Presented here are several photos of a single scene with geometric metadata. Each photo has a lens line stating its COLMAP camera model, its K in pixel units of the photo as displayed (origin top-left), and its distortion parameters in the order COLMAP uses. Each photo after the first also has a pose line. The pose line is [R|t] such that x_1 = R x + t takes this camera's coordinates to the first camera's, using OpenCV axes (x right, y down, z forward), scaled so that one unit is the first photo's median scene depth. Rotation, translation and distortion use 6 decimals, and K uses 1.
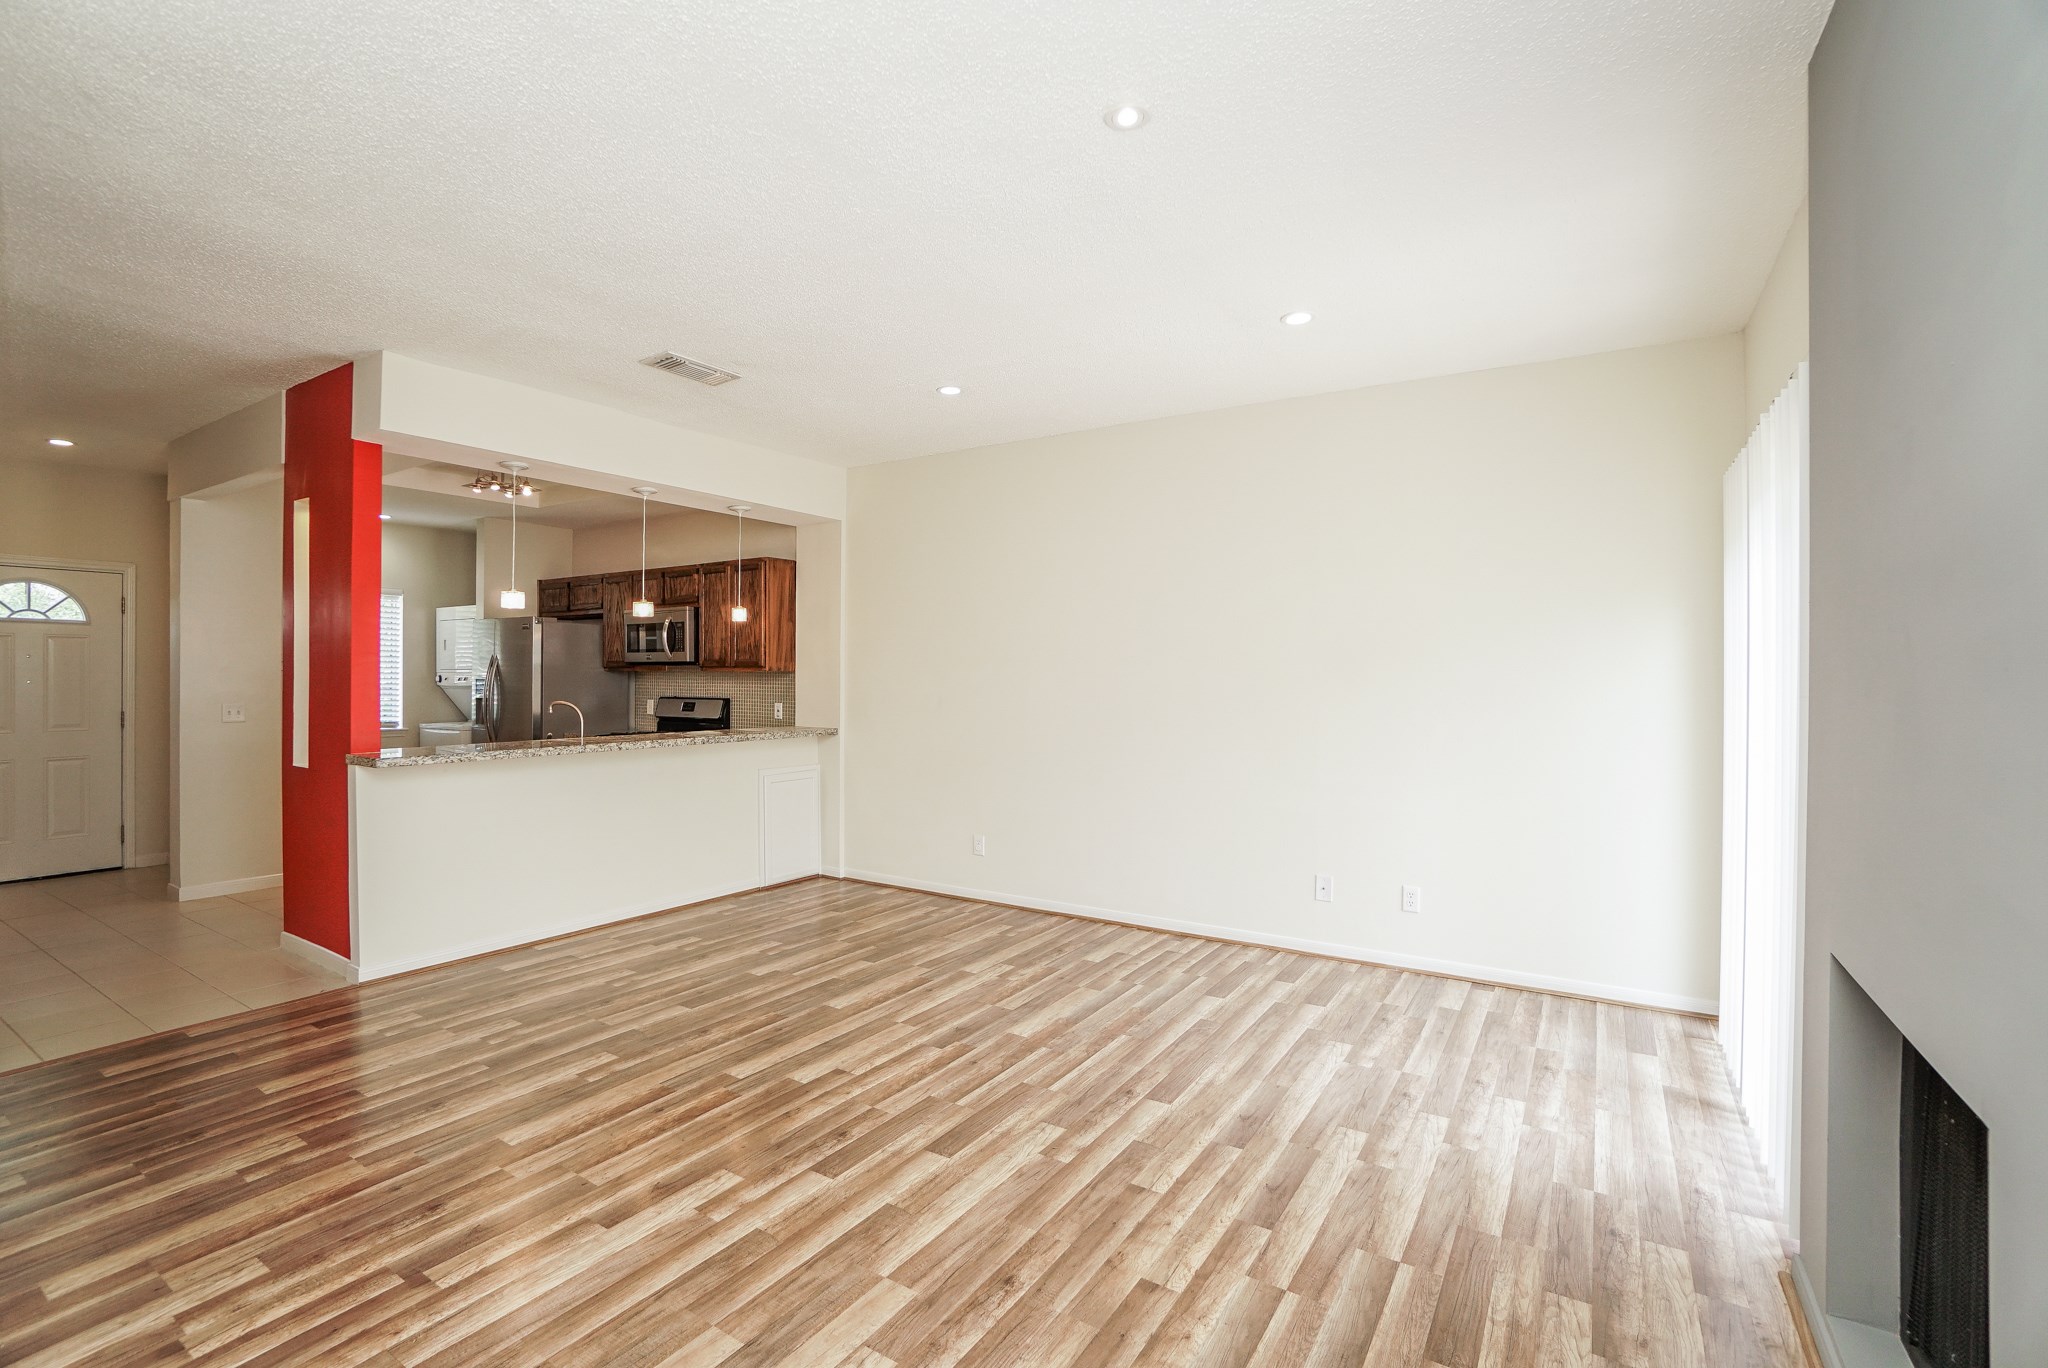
lens RADIAL K [[924.0, 0, 1005.8], [0, 924.0, 683.2], [0, 0, 1]] dist [-0.064432, 0.024121]
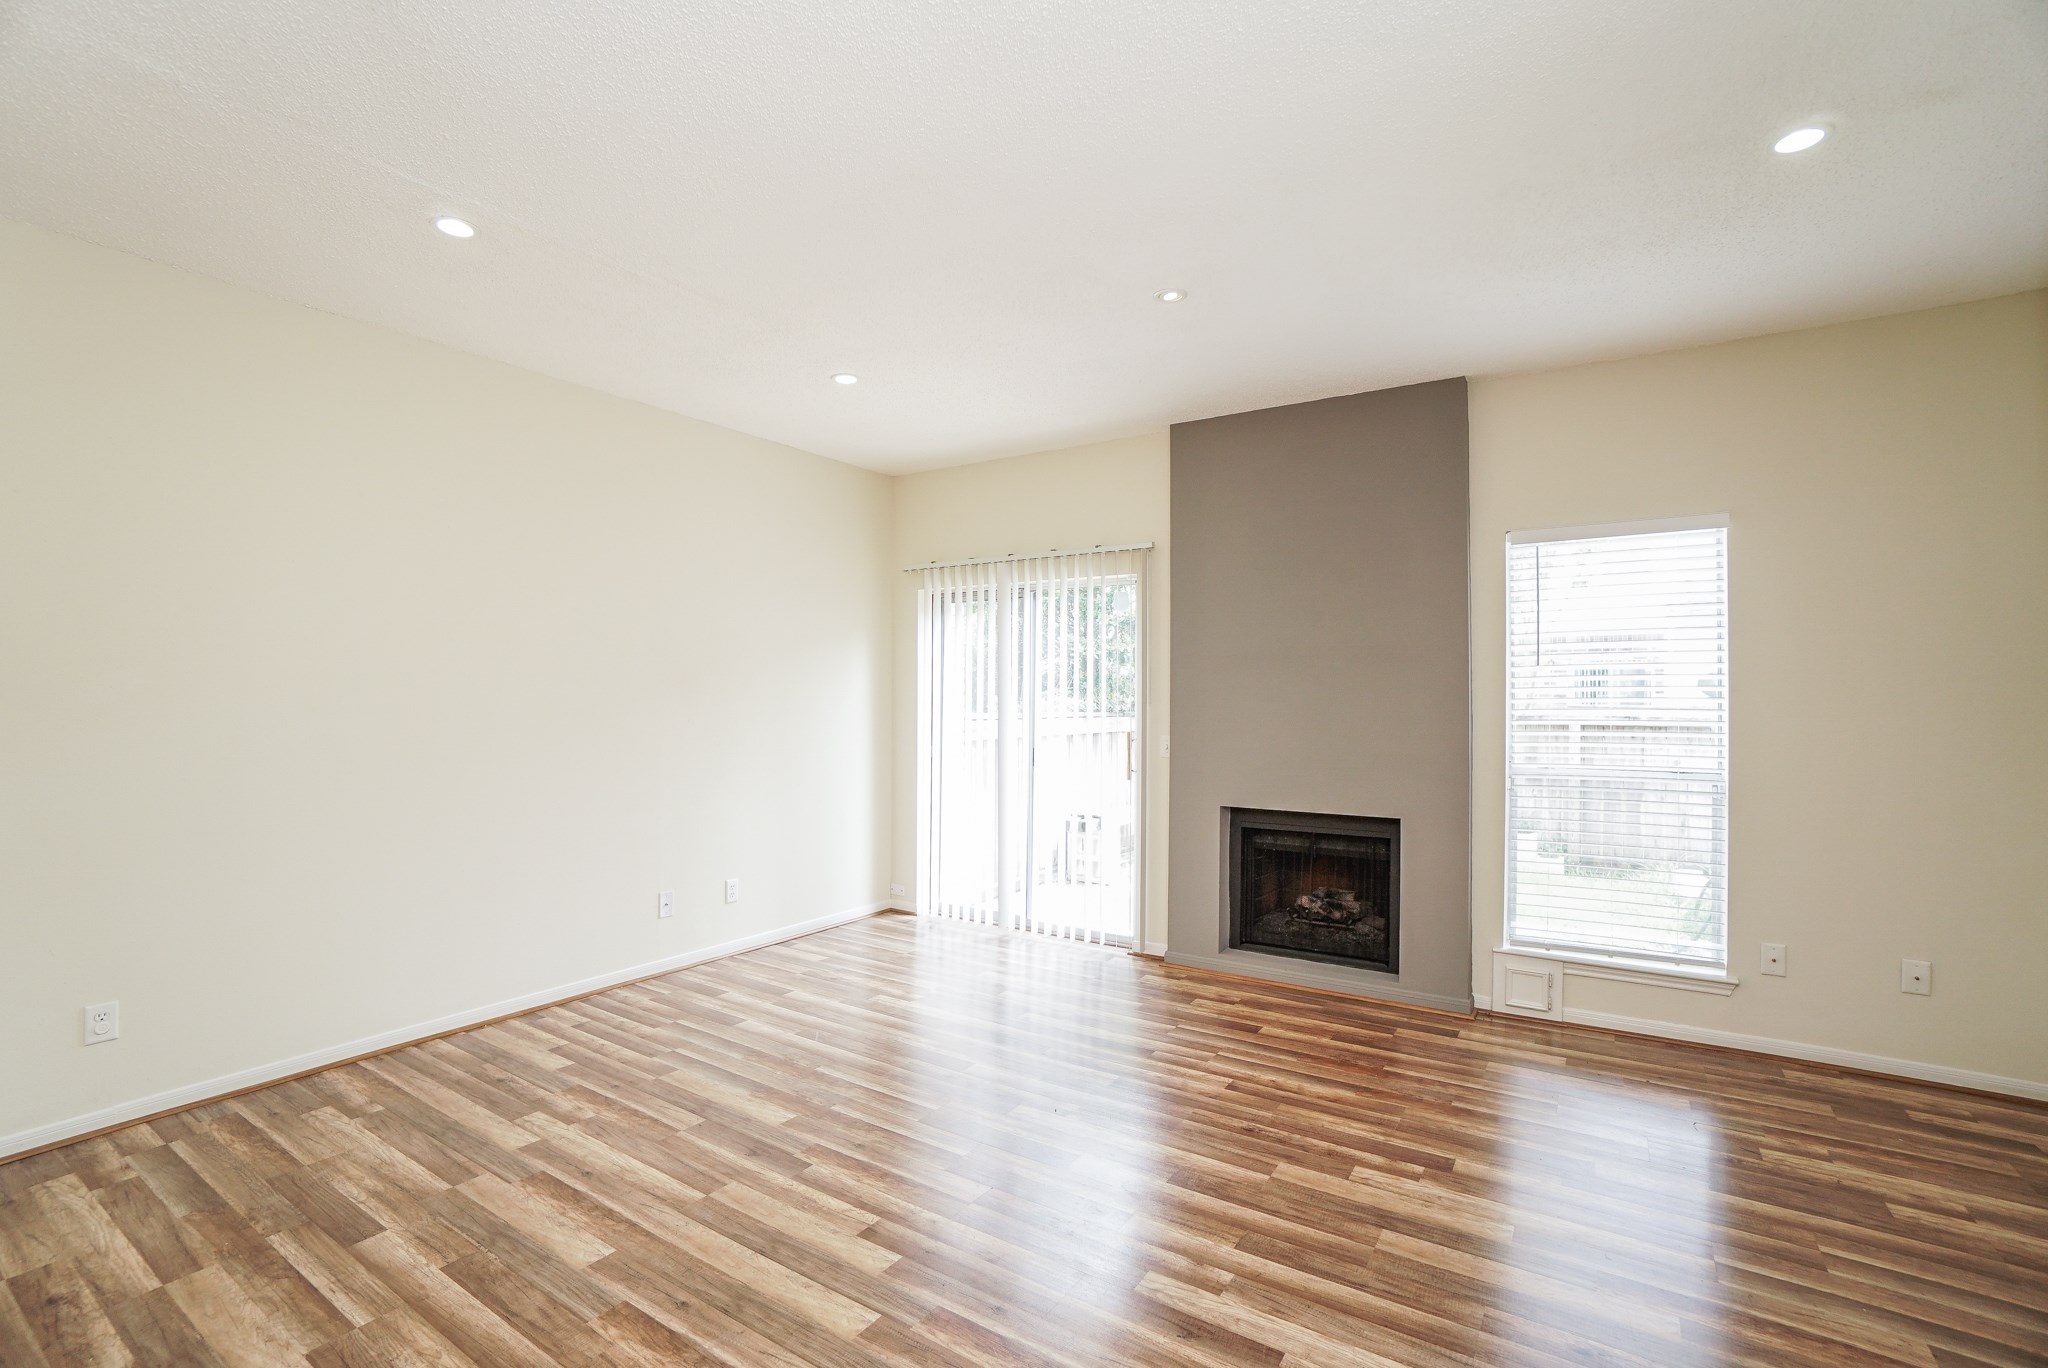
lens RADIAL K [[924.0, 0, 1005.8], [0, 924.0, 683.2], [0, 0, 1]] dist [-0.064432, 0.024121]
pose [[0.010936, 0.009321, 0.999897, -0.925992], [0.004172, 0.999947, -0.009367, -0.004732], [-0.999932, 0.004274, 0.010896, 0.900631]]
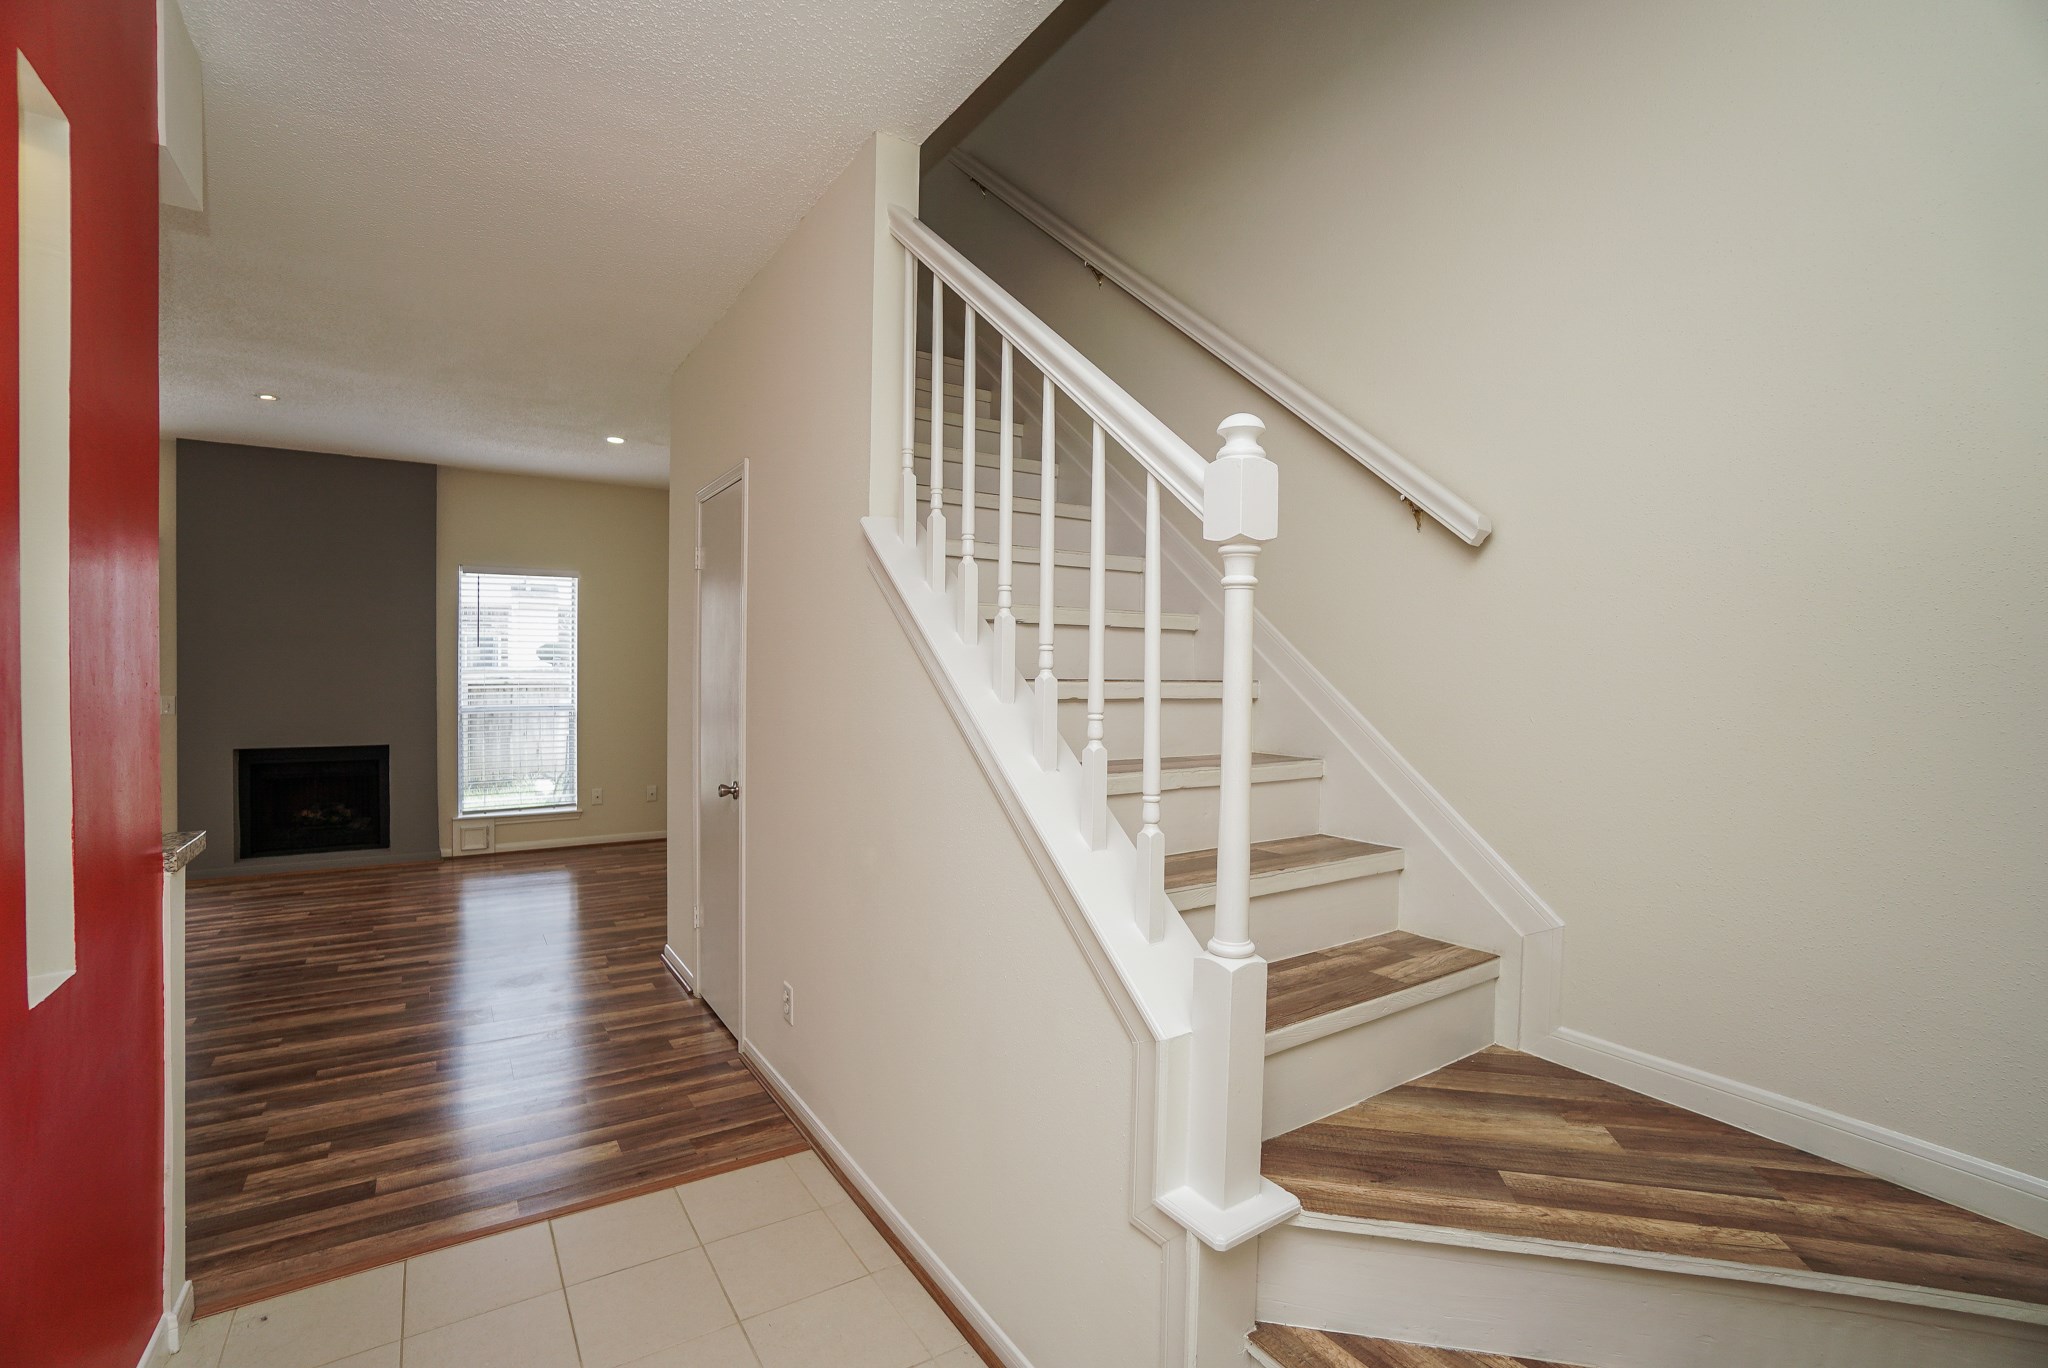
lens RADIAL K [[924.0, 0, 1005.8], [0, 924.0, 683.2], [0, 0, 1]] dist [-0.064432, 0.024121]
pose [[-0.906176, -0.020337, 0.422411, -1.666036], [-0.008968, 0.999543, 0.028883, -0.024593], [-0.422806, 0.022385, -0.905944, 1.566430]]
